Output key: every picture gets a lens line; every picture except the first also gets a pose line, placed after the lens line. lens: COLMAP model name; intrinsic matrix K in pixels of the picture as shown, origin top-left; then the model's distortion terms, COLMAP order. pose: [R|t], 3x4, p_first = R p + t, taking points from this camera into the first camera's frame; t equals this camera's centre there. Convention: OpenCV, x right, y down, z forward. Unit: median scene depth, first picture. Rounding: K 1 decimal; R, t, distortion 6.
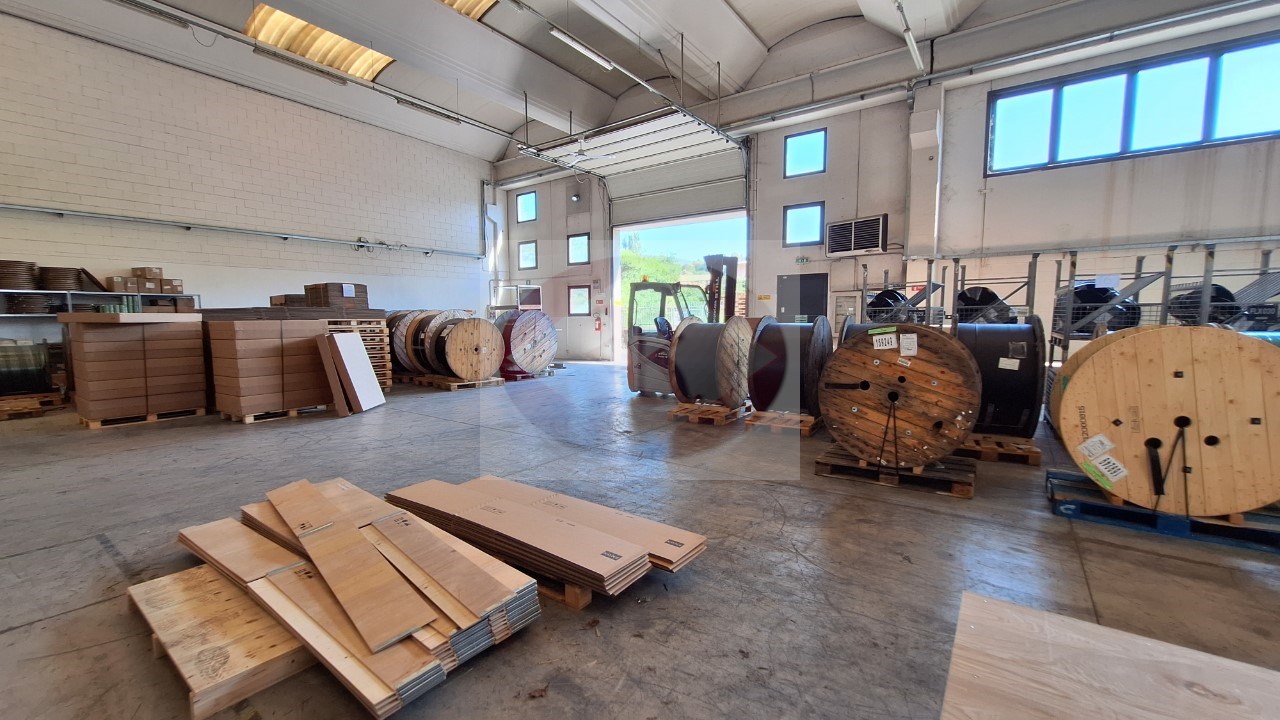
lens RADIAL K [[509.6, 0, 635.4], [0, 509.6, 367.2], [0, 0, 1]] dist [-0.015700, 0.006727]
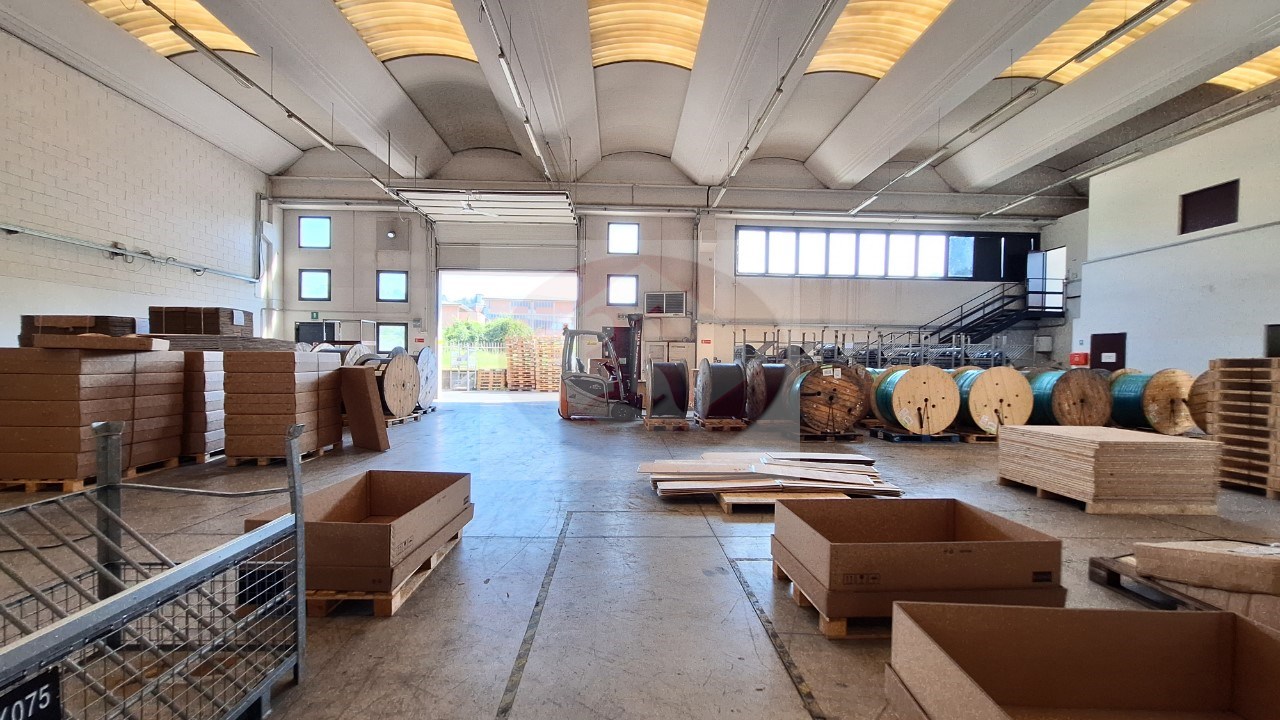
lens RADIAL K [[509.6, 0, 635.4], [0, 509.6, 367.2], [0, 0, 1]] dist [-0.015700, 0.006727]
pose [[0.789269, 0.009916, 0.613968, -0.492120], [0.040937, 0.996795, -0.068724, 0.014381], [-0.612682, 0.079375, 0.786333, -0.056802]]
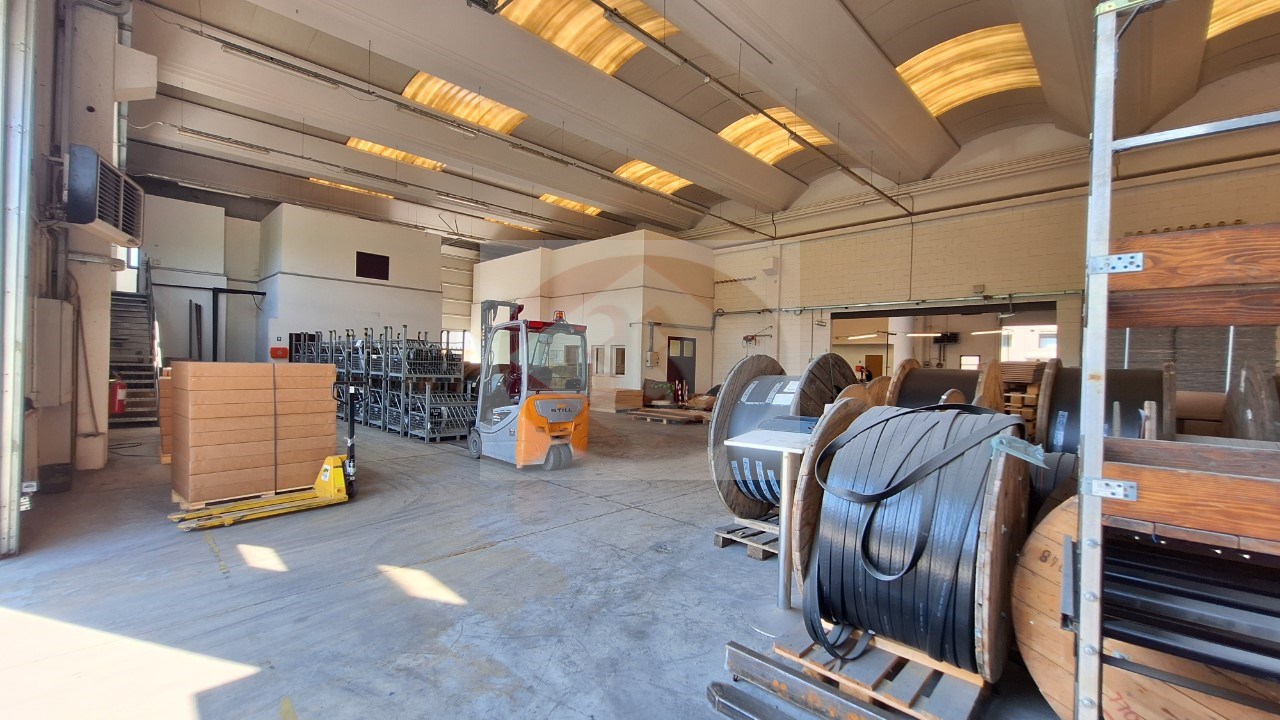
lens RADIAL K [[509.6, 0, 635.4], [0, 509.6, 367.2], [0, 0, 1]] dist [-0.015700, 0.006727]
pose [[-0.987980, -0.017470, 0.153594, -0.151714], [-0.002147, 0.995049, 0.099365, -0.140072], [-0.154569, 0.097841, -0.983125, 1.383656]]
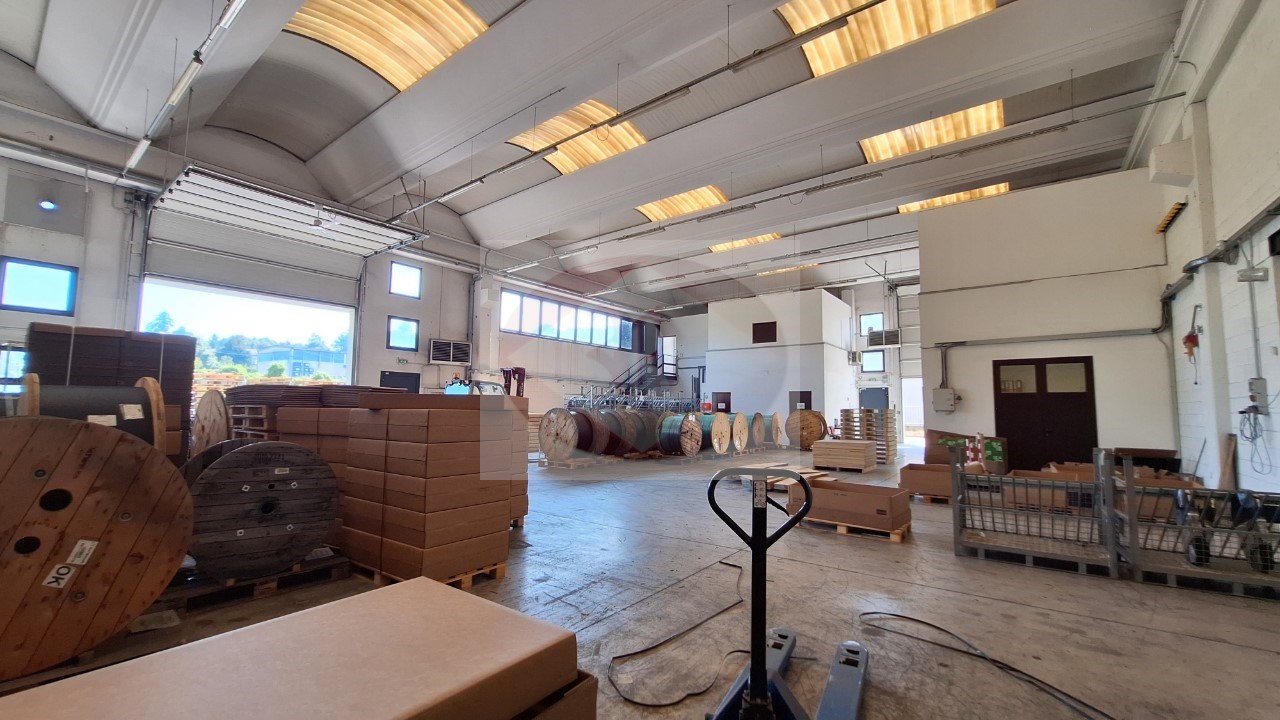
lens RADIAL K [[509.6, 0, 635.4], [0, 509.6, 367.2], [0, 0, 1]] dist [-0.015700, 0.006727]
pose [[0.028634, 0.088506, 0.995664, -0.968120], [0.084585, 0.992285, -0.090638, -0.036460], [-0.996005, 0.086813, 0.020927, 0.435019]]
